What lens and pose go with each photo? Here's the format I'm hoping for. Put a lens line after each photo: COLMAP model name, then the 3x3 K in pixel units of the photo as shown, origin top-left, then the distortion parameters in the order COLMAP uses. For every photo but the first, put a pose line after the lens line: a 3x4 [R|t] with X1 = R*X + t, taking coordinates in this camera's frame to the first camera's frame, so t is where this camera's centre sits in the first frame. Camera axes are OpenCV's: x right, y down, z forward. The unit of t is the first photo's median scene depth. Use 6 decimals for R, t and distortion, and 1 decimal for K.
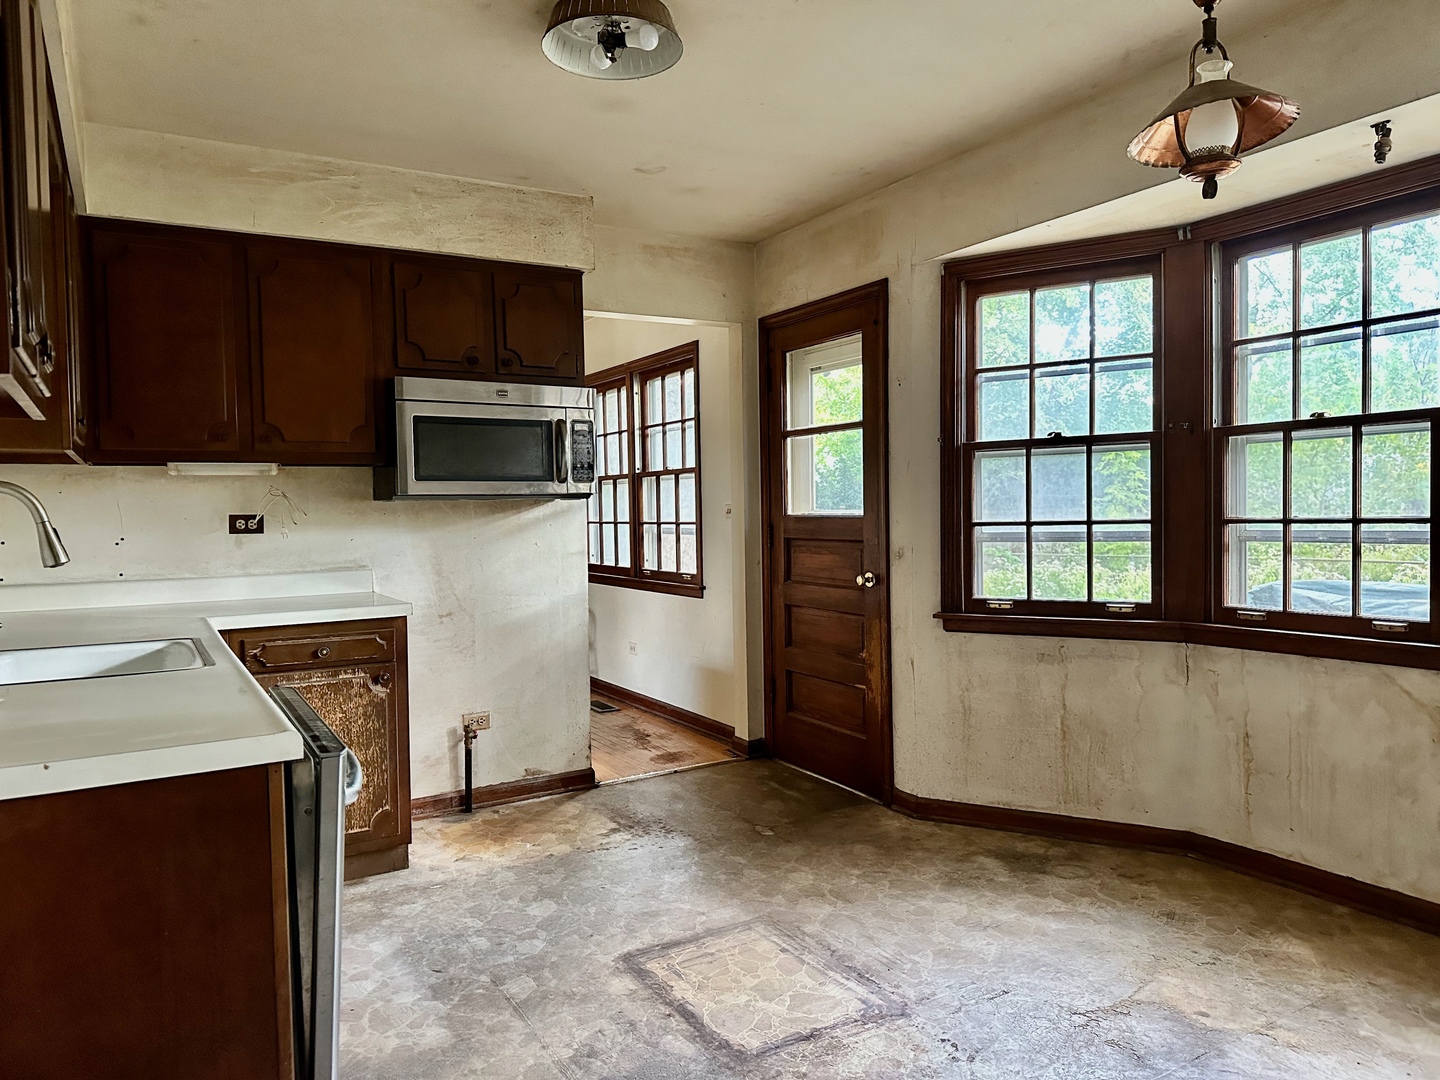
lens RADIAL K [[1013.4, 0, 712.8], [0, 1013.4, 537.5], [0, 0, 1]] dist [0.037473, -0.020875]
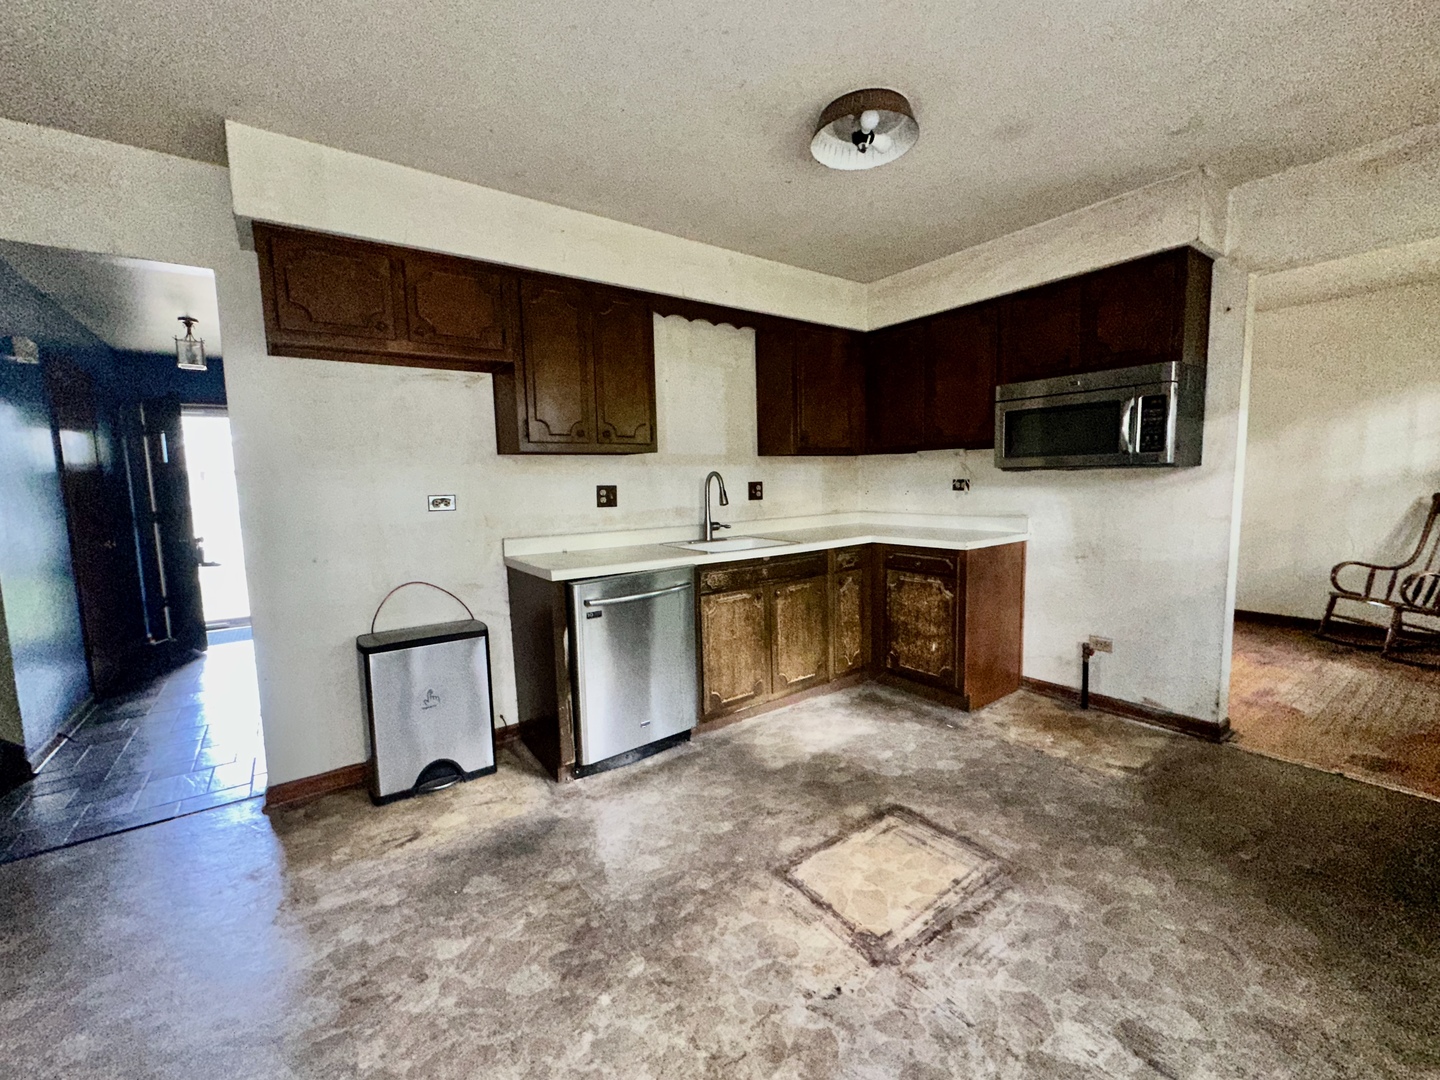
lens RADIAL K [[580.3, 0, 710.0], [0, 580.3, 539.4], [0, 0, 1]] dist [0.004690, 0.000365]
pose [[0.116990, 0.119024, -0.985975, 0.509580], [-0.010514, 0.992885, 0.118611, -0.037149], [0.993077, -0.003509, 0.117409, 0.528719]]
